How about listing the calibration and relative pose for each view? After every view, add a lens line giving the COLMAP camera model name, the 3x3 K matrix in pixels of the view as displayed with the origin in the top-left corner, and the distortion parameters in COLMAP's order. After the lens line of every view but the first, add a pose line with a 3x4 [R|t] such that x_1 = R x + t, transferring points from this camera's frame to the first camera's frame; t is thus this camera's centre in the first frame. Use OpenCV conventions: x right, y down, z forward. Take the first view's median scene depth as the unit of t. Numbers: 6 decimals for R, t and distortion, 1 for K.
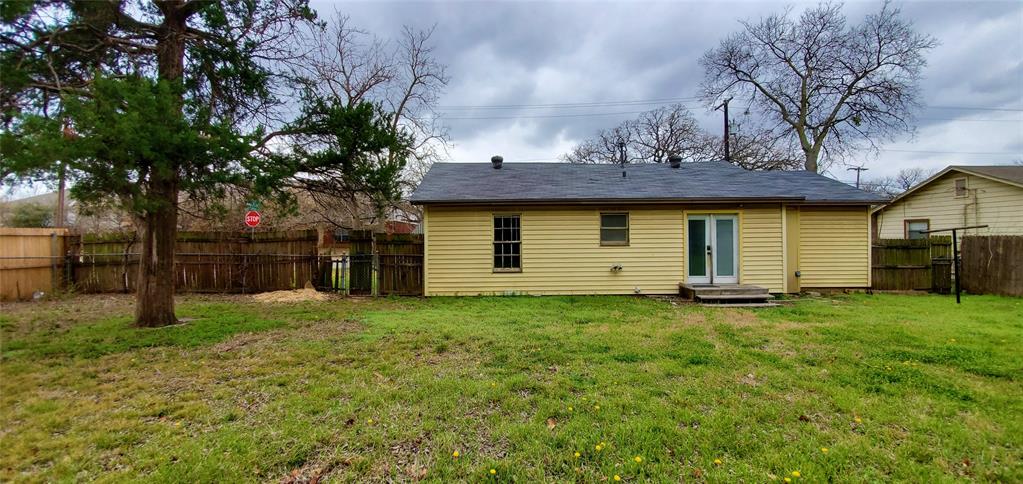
lens RADIAL K [[403.8, 0, 500.8], [0, 403.8, 235.1], [0, 0, 1]] dist [0.010042, -0.015781]
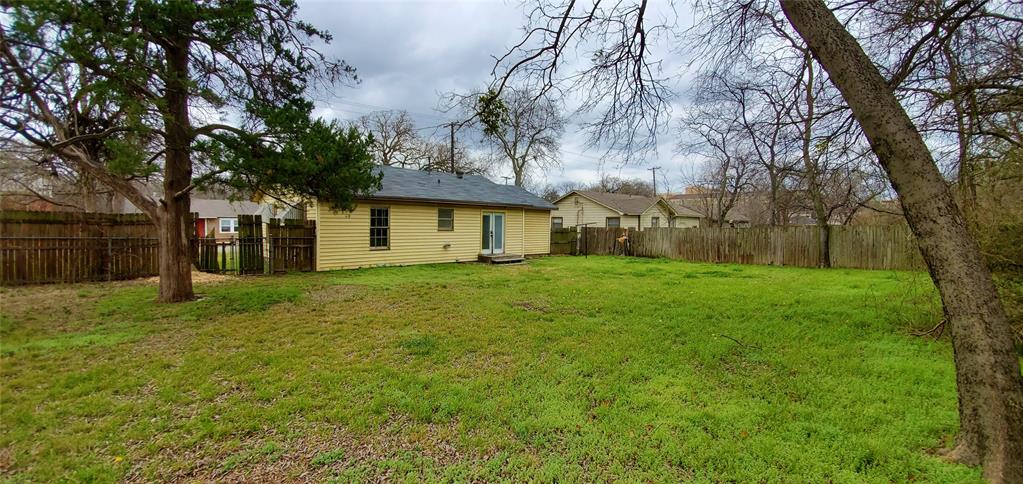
lens RADIAL K [[403.8, 0, 500.8], [0, 403.8, 235.1], [0, 0, 1]] dist [0.010042, -0.015781]
pose [[0.731973, -0.001538, 0.681332, -0.601253], [-0.025267, 0.999248, 0.029401, -0.007303], [-0.680865, -0.038736, 0.731384, -0.253348]]
